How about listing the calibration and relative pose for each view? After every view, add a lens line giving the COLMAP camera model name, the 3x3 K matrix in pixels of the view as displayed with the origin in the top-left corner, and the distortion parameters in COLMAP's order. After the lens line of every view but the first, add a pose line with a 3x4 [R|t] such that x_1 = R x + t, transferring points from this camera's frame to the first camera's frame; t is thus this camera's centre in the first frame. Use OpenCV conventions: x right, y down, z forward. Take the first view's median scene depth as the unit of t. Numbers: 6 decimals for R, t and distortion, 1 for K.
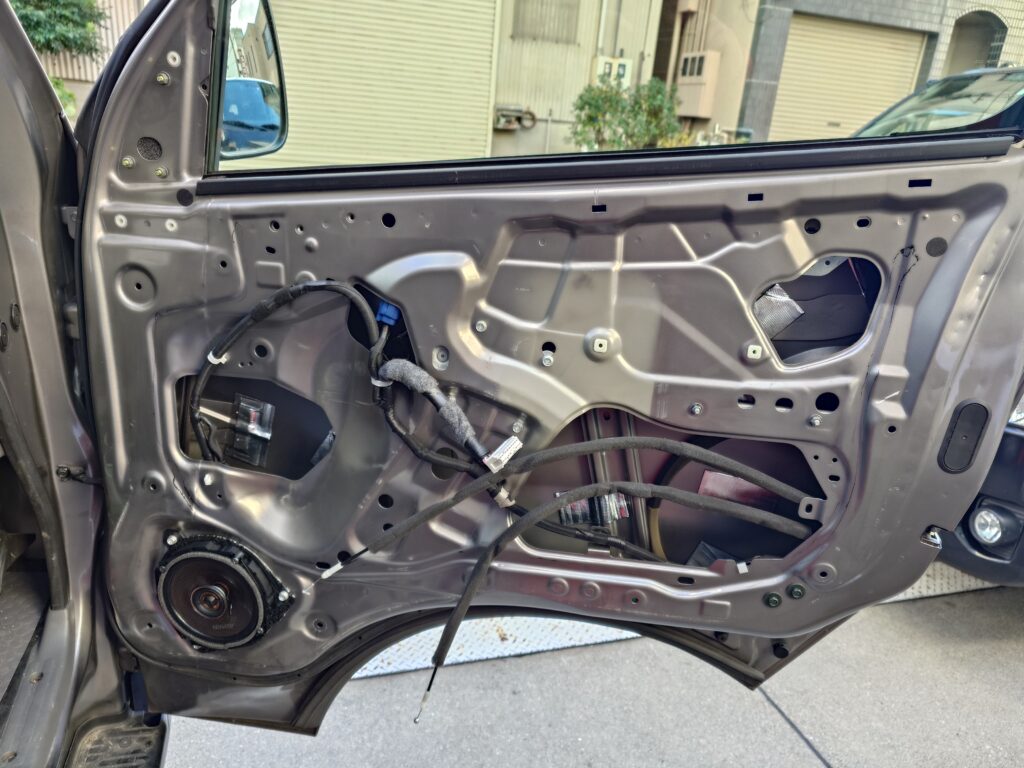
lens RADIAL K [[723.2, 0, 516.6], [0, 723.2, 380.6], [0, 0, 1]] dist [-0.000040, 0.001849]
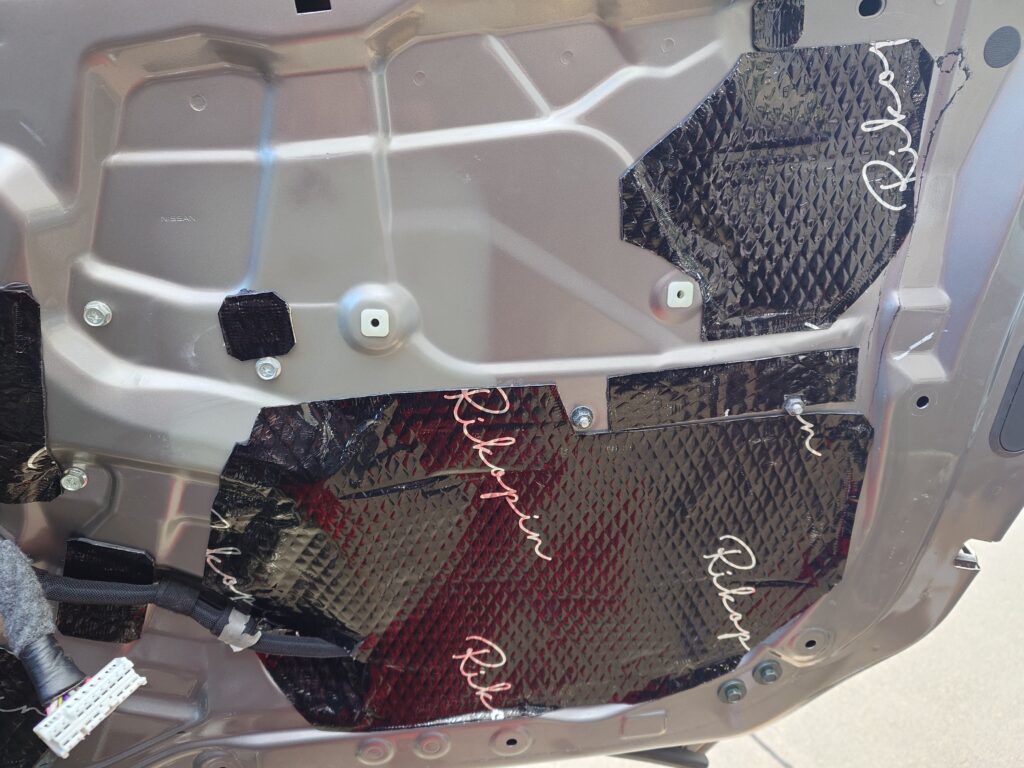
lens RADIAL K [[723.2, 0, 516.6], [0, 723.2, 380.6], [0, 0, 1]] dist [-0.000040, 0.001849]
pose [[0.962522, -0.157620, 0.220696, 0.078804], [0.132659, 0.983403, 0.123774, -0.047329], [-0.236543, -0.089858, 0.967457, 0.431122]]
